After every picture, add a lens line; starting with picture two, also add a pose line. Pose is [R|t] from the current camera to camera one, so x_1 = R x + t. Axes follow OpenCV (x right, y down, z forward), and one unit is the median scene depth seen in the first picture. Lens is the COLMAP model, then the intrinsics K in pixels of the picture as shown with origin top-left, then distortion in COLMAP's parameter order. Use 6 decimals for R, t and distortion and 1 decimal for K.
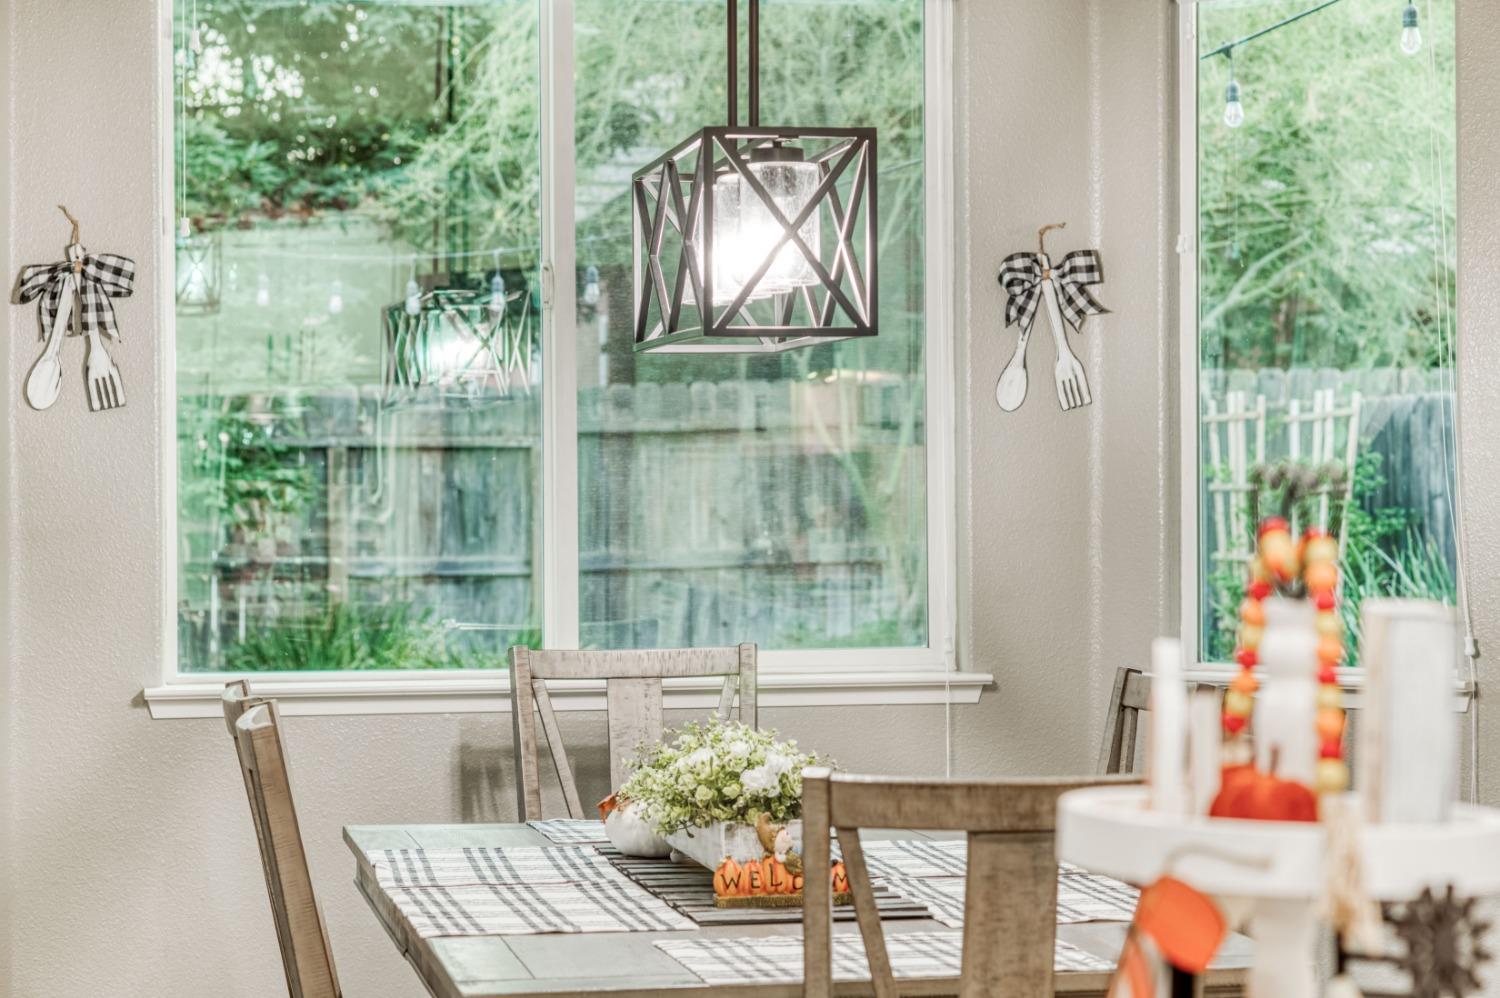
lens RADIAL K [[3627.9, 0, 750.0], [0, 3627.9, 499.0], [0, 0, 1]] dist [0.001106, 0.073541]
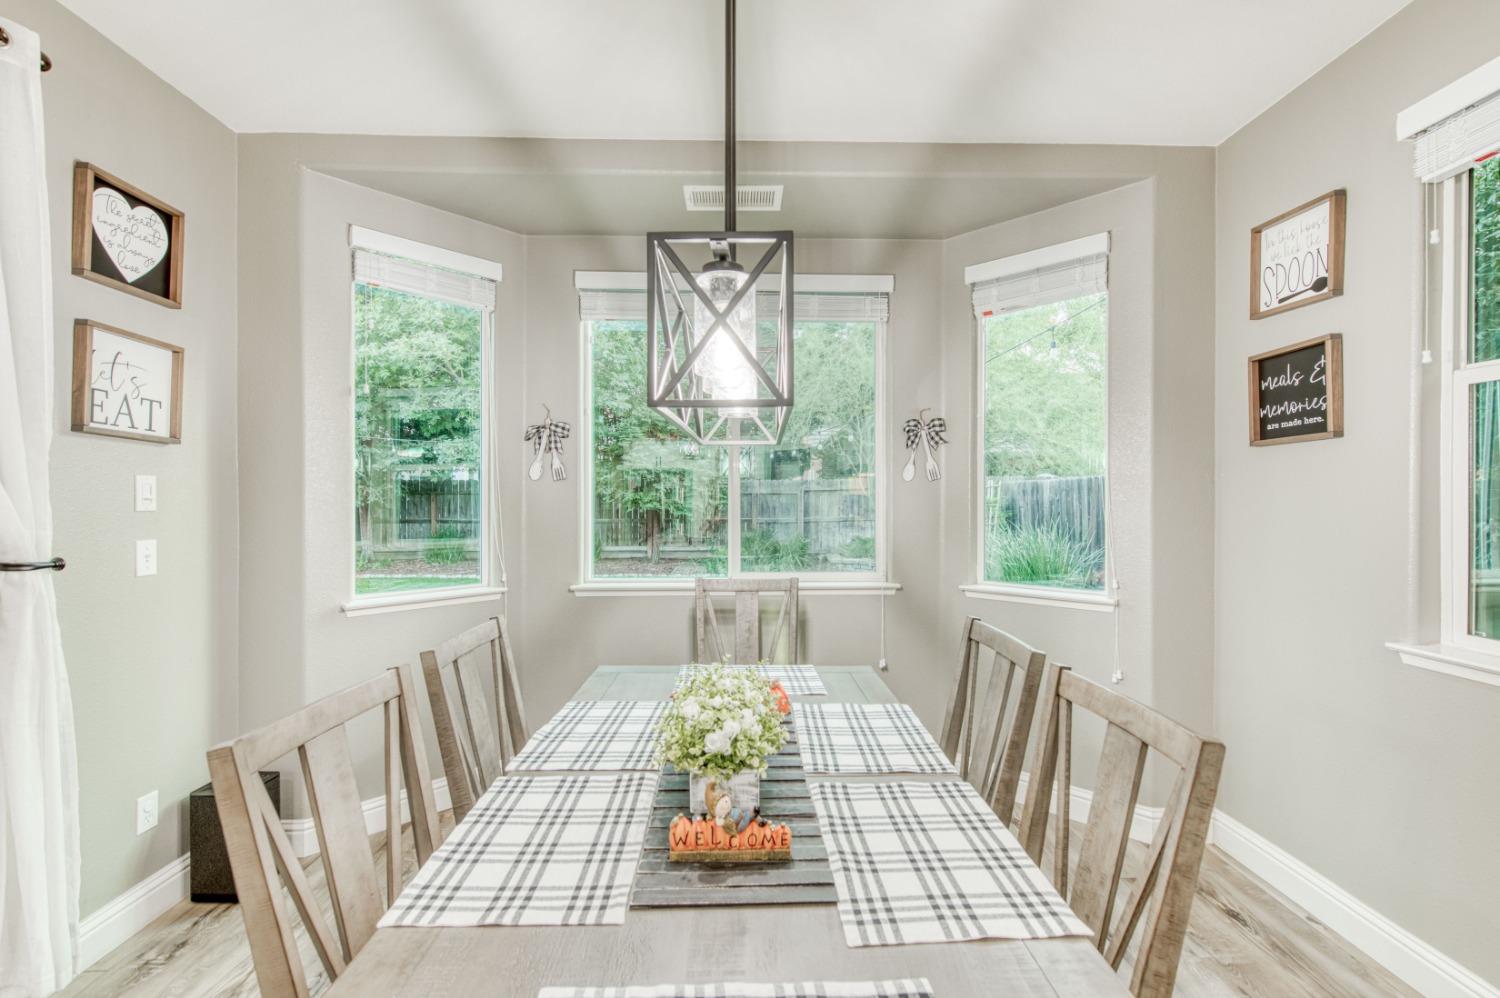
lens RADIAL K [[692.0, 0, 743.4], [0, 692.0, 505.3], [0, 0, 1]] dist [0.001350, -0.000083]
pose [[0.986803, 0.005420, -0.161835, 0.036339], [-0.004995, 0.999983, 0.003031, -0.008329], [0.161848, -0.002183, 0.986813, 0.502006]]
